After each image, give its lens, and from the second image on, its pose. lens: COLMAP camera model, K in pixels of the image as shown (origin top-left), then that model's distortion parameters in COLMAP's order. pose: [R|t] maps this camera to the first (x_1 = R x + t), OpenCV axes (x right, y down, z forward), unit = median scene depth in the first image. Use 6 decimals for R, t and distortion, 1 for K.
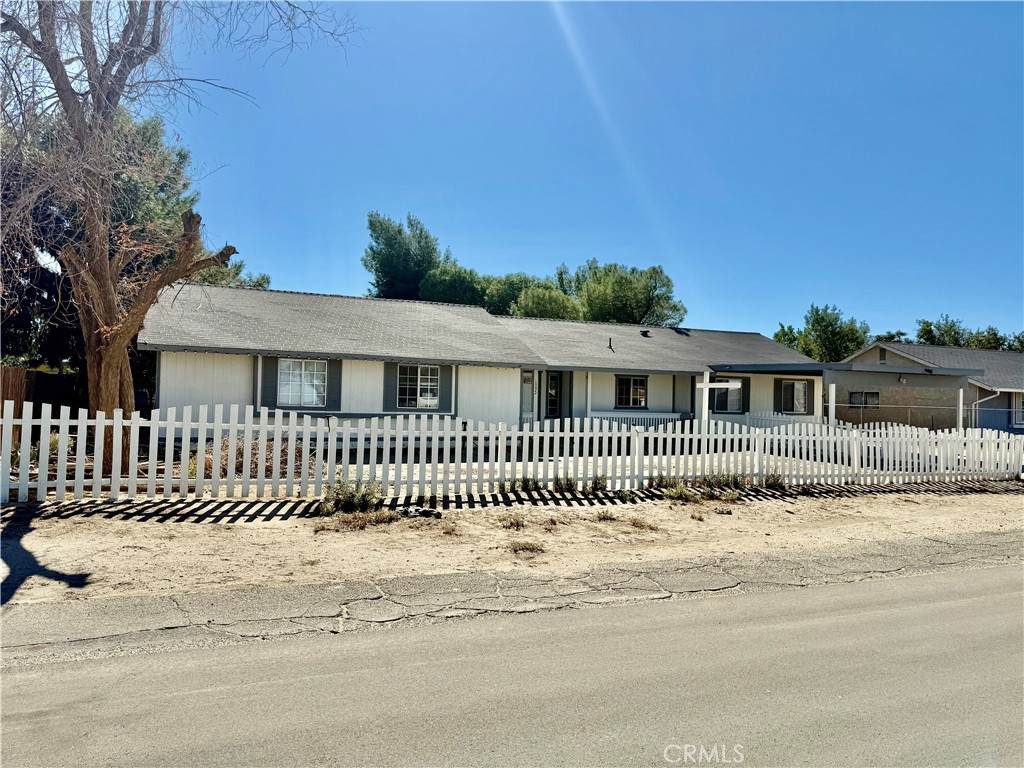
lens RADIAL K [[731.4, 0, 515.3], [0, 731.4, 382.7], [0, 0, 1]] dist [0.081800, -0.111168]
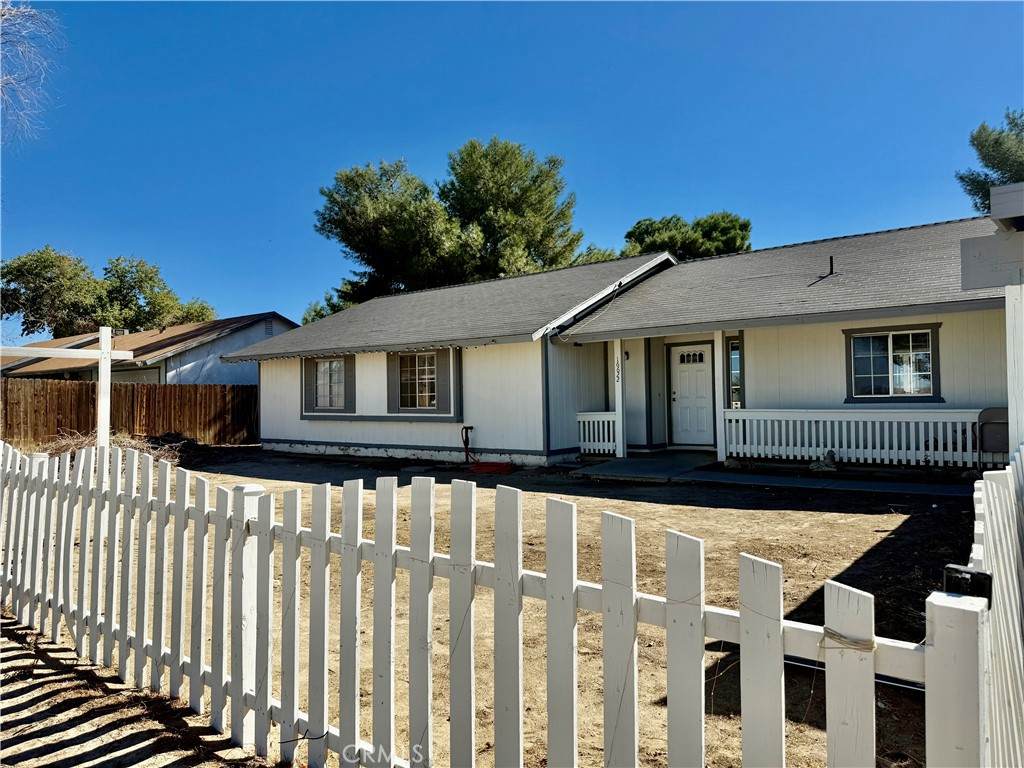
lens RADIAL K [[714.9, 0, 497.7], [0, 714.9, 385.3], [0, 0, 1]] dist [0.005720, -0.004484]
pose [[0.397219, -0.045994, -0.916570, 0.547713], [0.045063, 0.998516, -0.030577, 0.033151], [0.916617, -0.029158, 0.398703, 0.696970]]
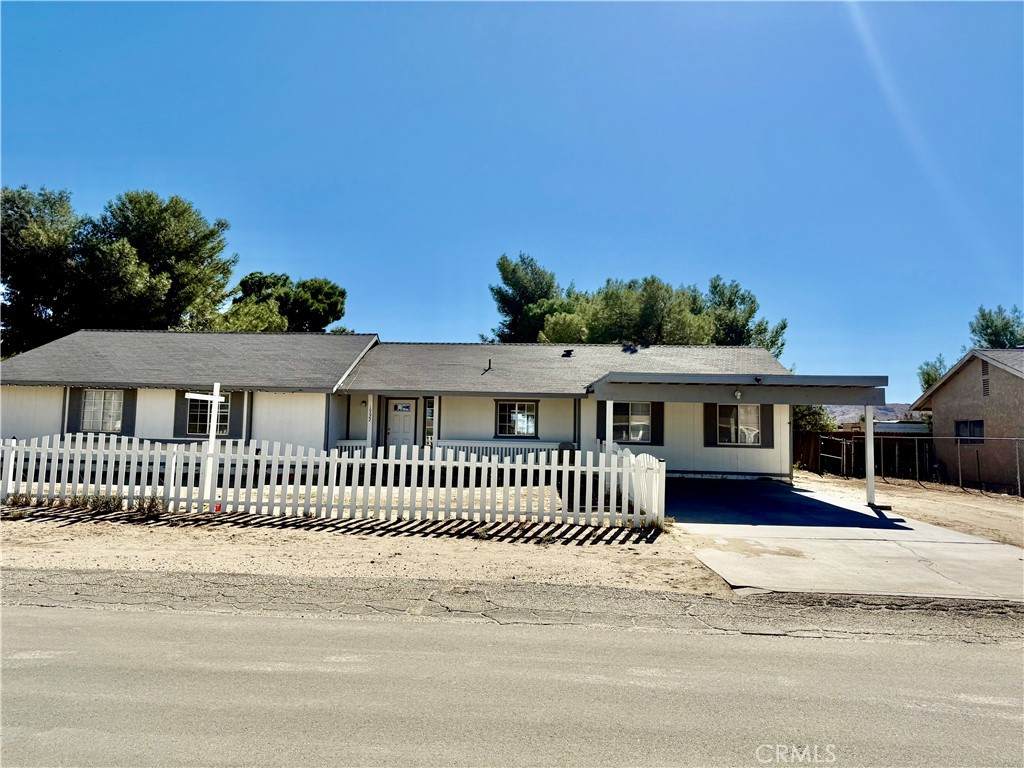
lens RADIAL K [[731.4, 0, 515.3], [0, 731.4, 382.7], [0, 0, 1]] dist [0.081800, -0.111168]
pose [[0.889567, -0.037425, -0.455270, 0.658908], [0.009085, 0.997891, -0.064280, 0.030348], [0.456715, 0.053046, 0.888030, 0.239710]]
